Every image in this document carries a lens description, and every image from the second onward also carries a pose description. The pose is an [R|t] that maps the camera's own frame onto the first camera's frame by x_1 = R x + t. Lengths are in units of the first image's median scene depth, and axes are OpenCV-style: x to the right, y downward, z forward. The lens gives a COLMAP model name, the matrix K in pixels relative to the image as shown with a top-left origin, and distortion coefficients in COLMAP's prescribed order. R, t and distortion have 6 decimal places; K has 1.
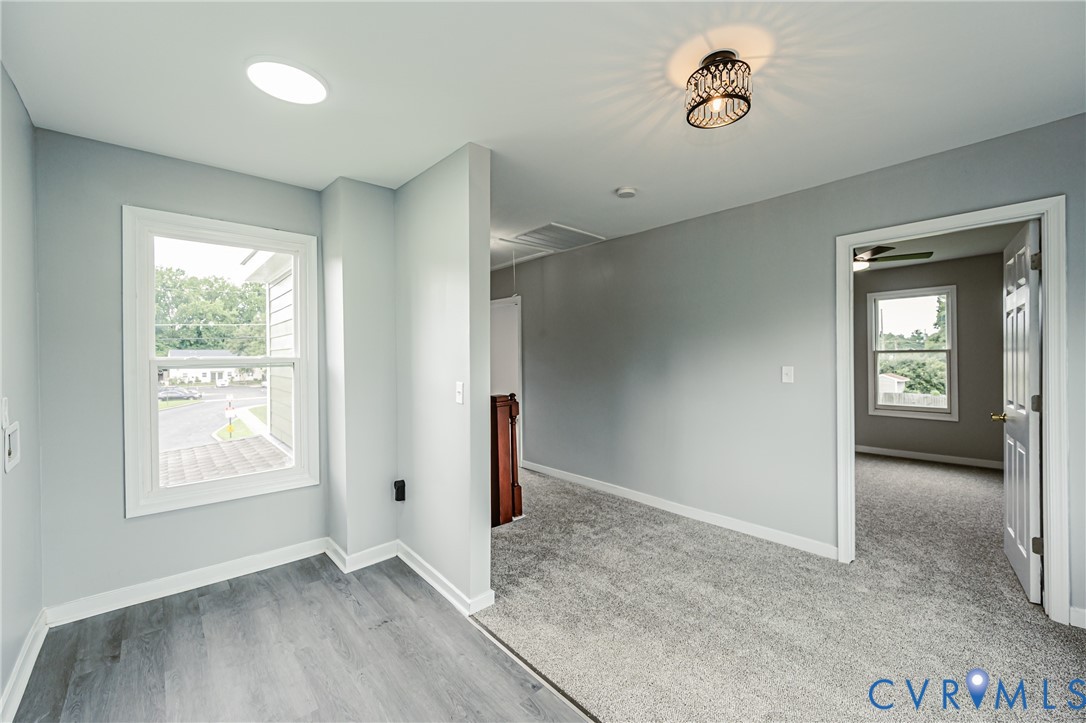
lens RADIAL K [[437.0, 0, 539.7], [0, 437.0, 354.6], [0, 0, 1]] dist [0.001640, -0.000238]
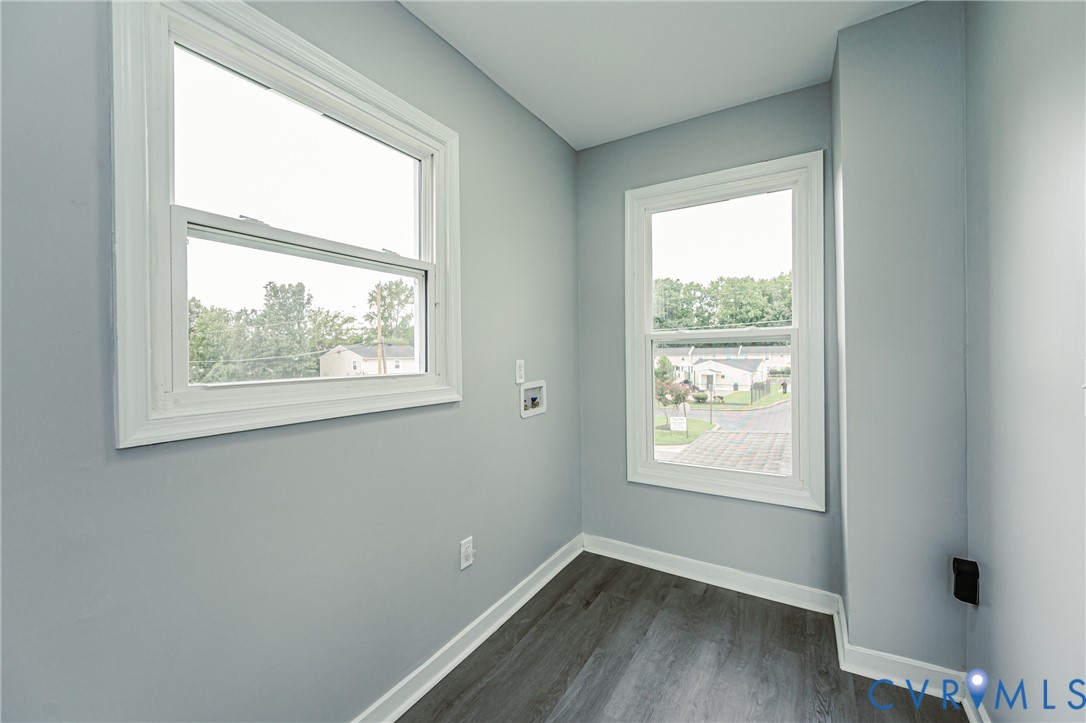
lens RADIAL K [[437.0, 0, 541.2], [0, 437.0, 355.8], [0, 0, 1]] dist [0.001640, -0.000238]
pose [[0.289961, 0.008604, -0.957000, 0.026779], [0.007847, 0.999905, 0.011367, 0.047019], [0.957006, -0.010806, 0.289866, 0.453092]]
